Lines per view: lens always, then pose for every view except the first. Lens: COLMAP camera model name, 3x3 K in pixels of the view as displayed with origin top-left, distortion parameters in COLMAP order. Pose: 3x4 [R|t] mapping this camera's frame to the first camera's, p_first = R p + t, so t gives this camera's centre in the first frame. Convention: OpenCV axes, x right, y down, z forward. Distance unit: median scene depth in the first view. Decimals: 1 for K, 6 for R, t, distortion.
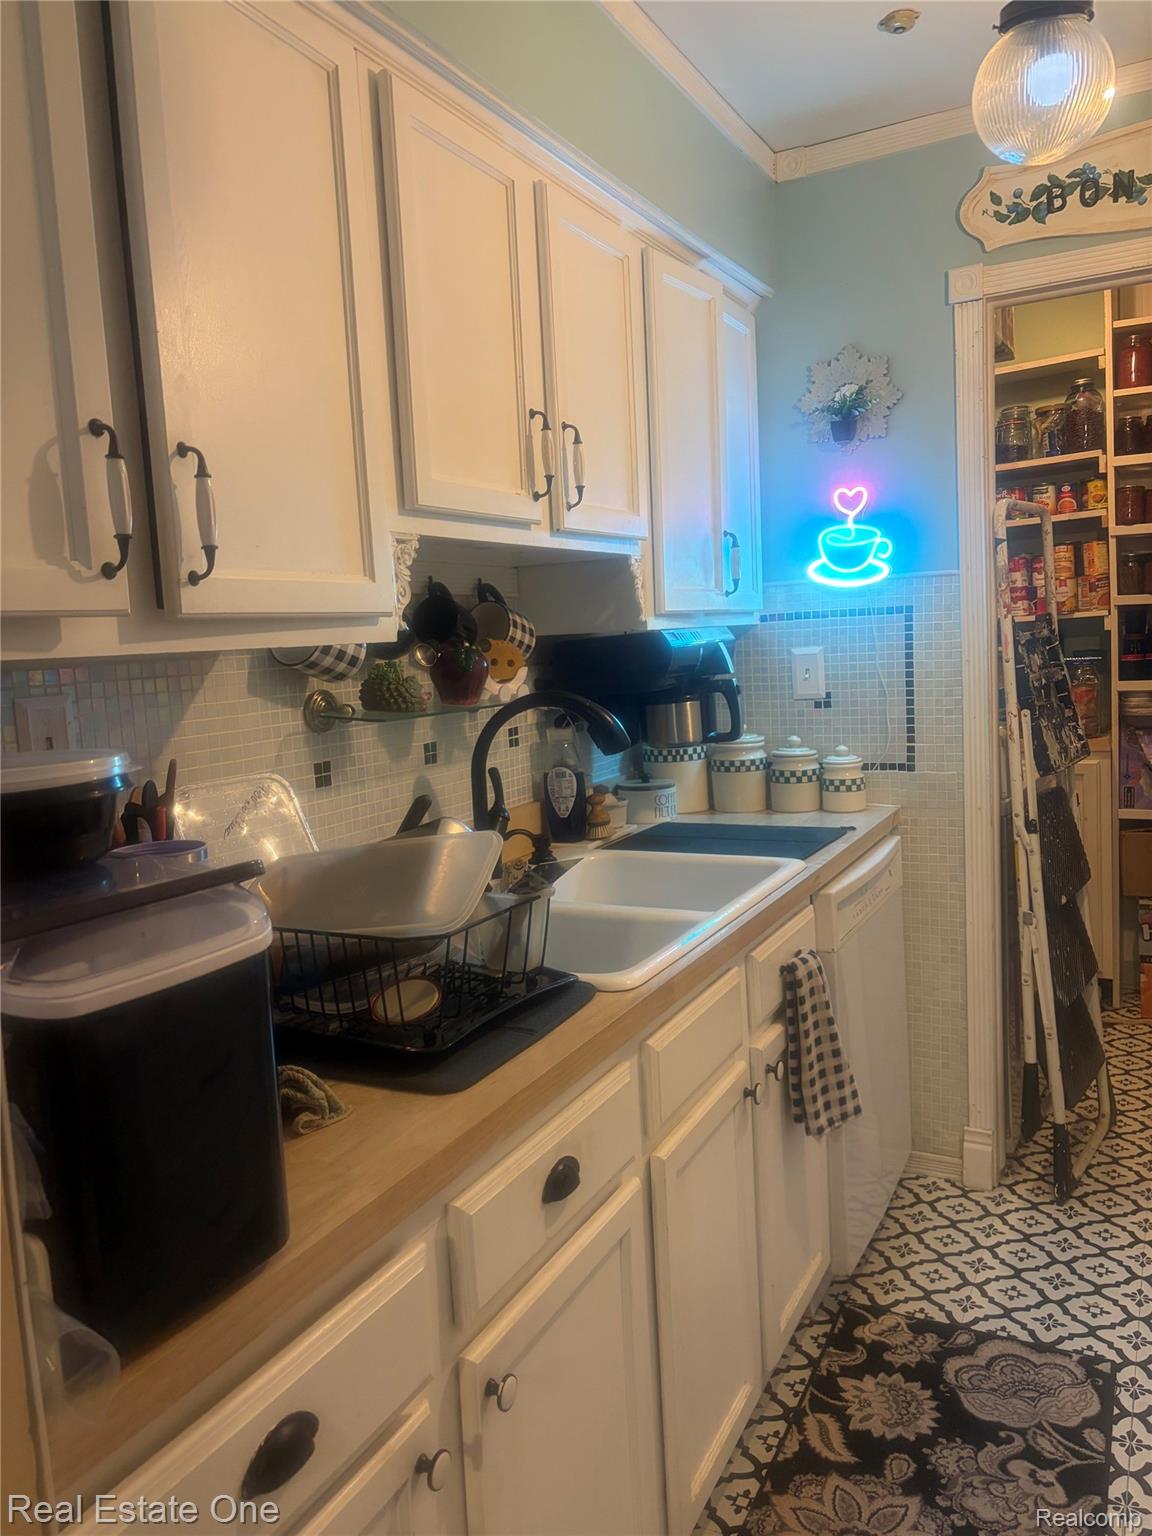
lens RADIAL K [[1160.7, 0, 569.3], [0, 1160.7, 769.3], [0, 0, 1]] dist [0.010052, -0.000799]
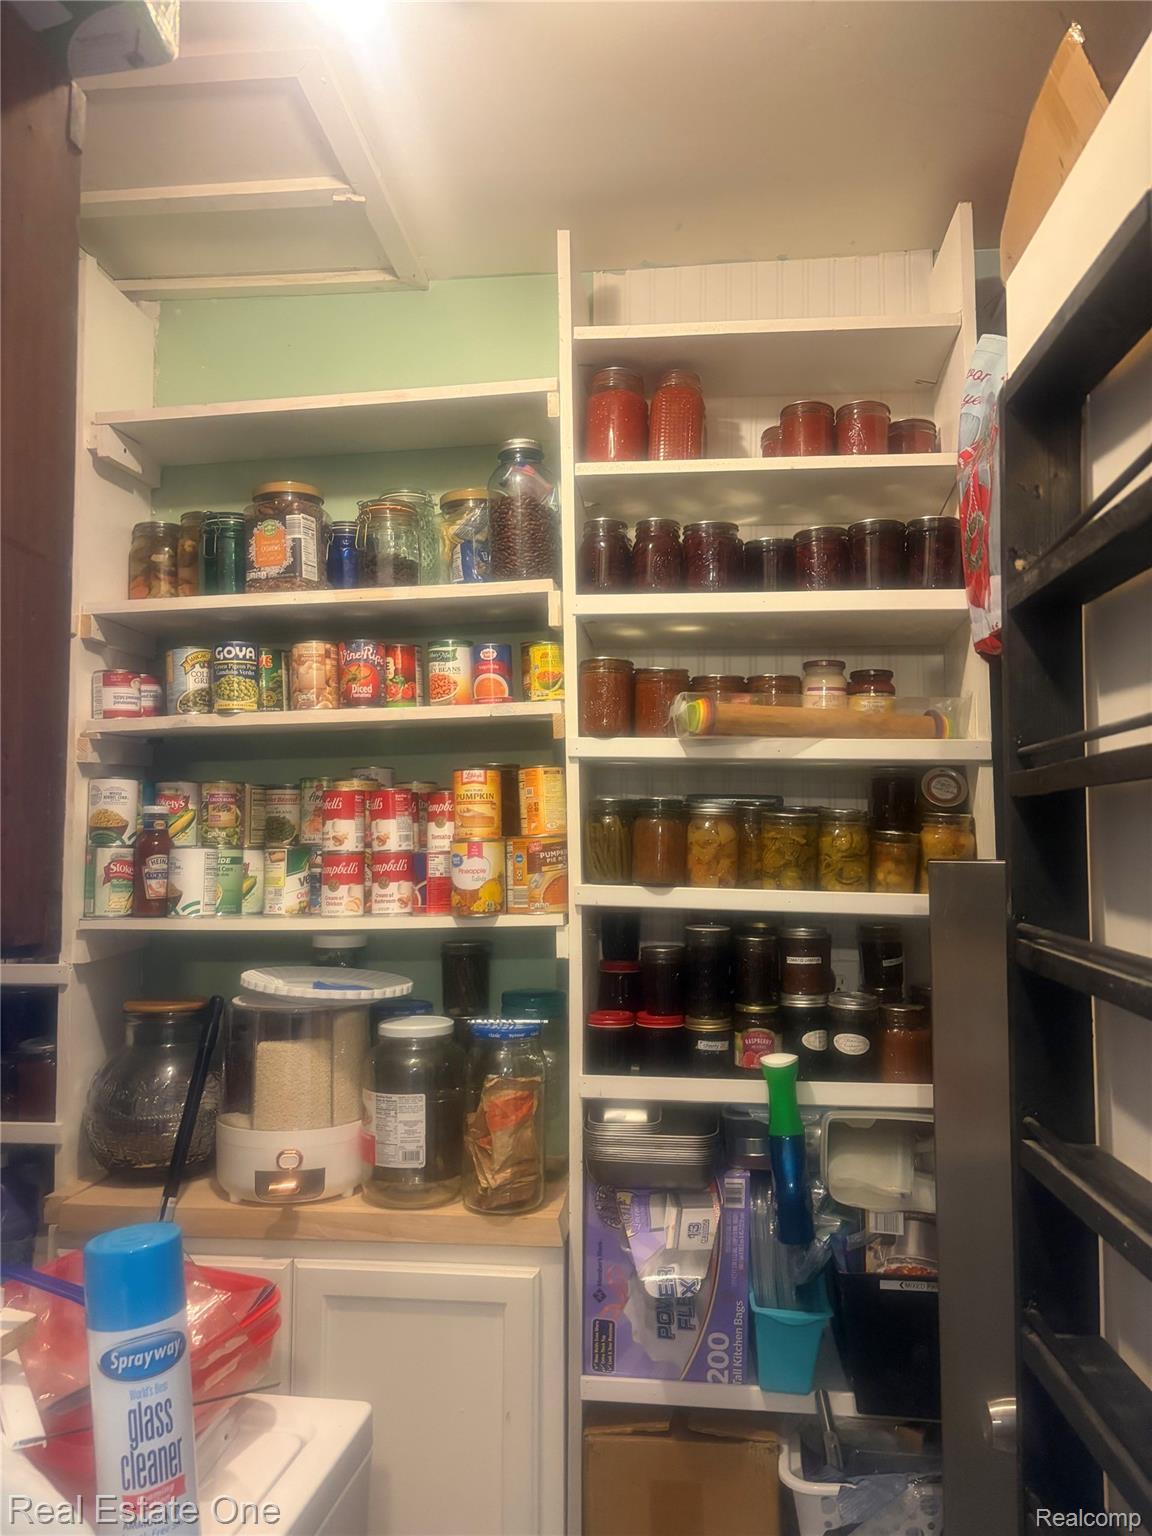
lens RADIAL K [[1160.7, 0, 570.3], [0, 1160.7, 761.5], [0, 0, 1]] dist [0.010052, -0.000799]
pose [[0.932808, 0.080631, 0.351239, 0.300029], [-0.012489, 0.981296, -0.192101, -0.108444], [-0.360158, 0.174807, 0.916367, 0.568497]]
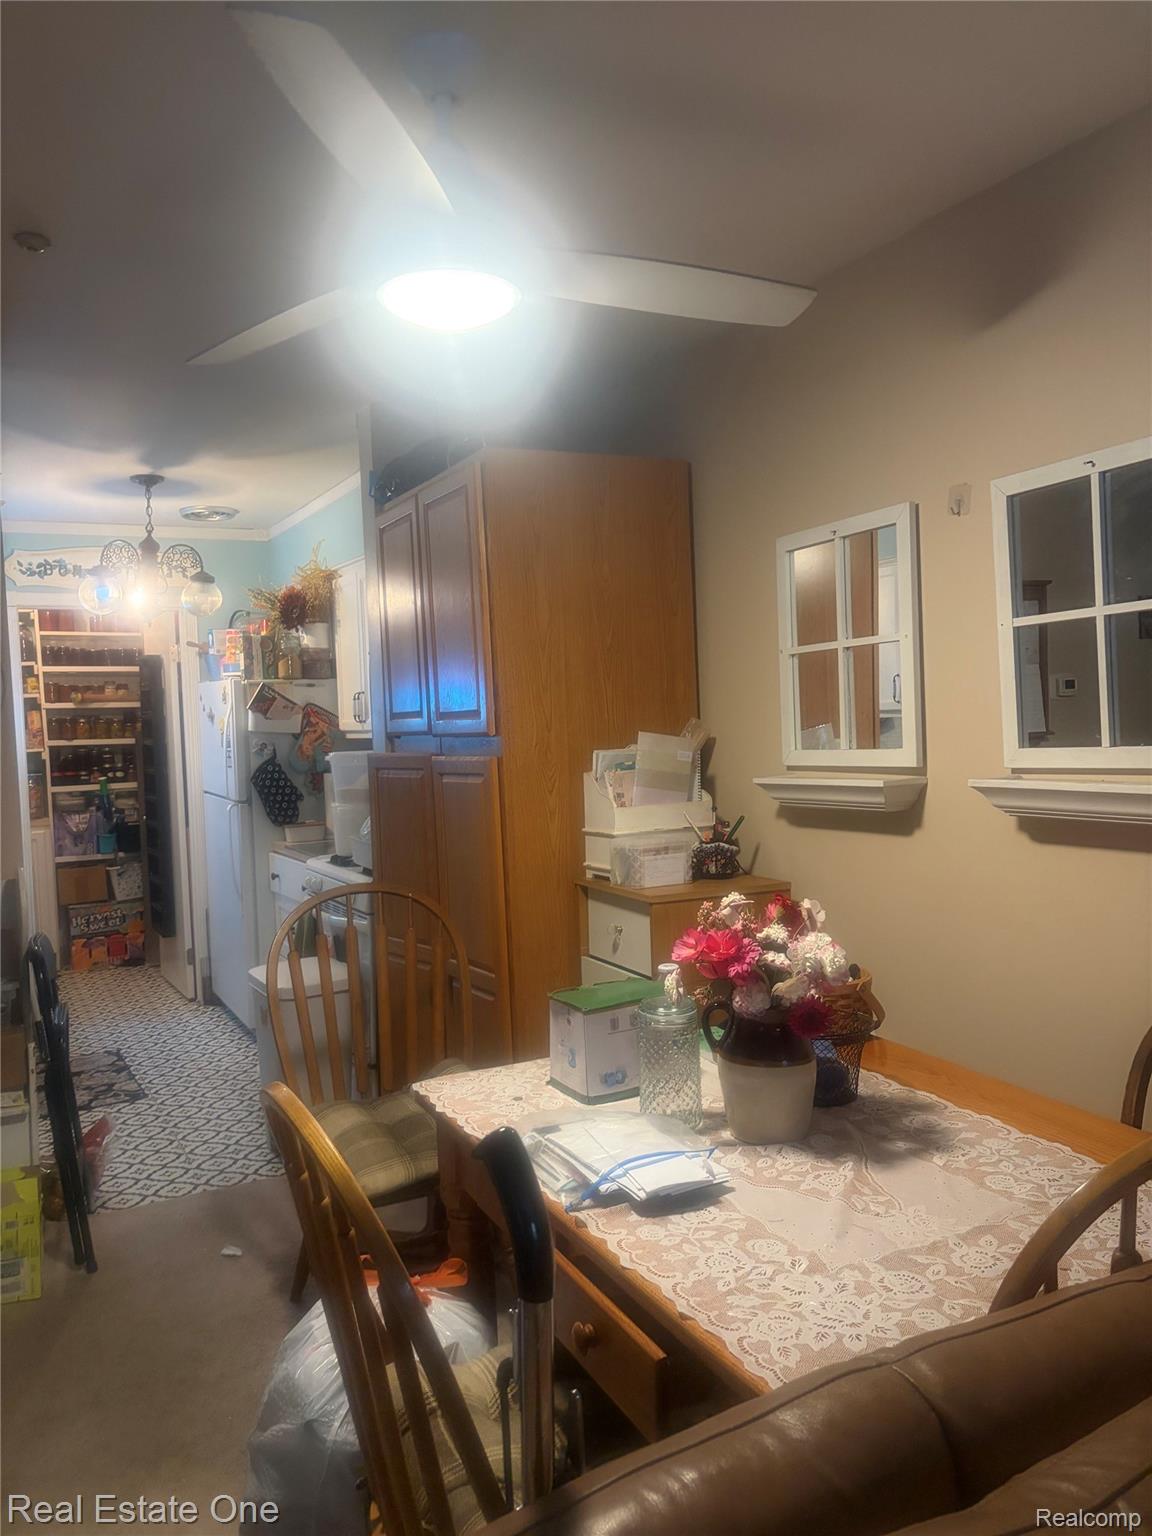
lens RADIAL K [[1160.7, 0, 566.5], [0, 1160.7, 757.7], [0, 0, 1]] dist [0.010052, -0.000799]
pose [[0.565974, 0.006198, 0.824400, -0.577913], [0.096371, 0.992619, -0.073624, 0.091343], [-0.818771, 0.121118, 0.561199, -0.695960]]
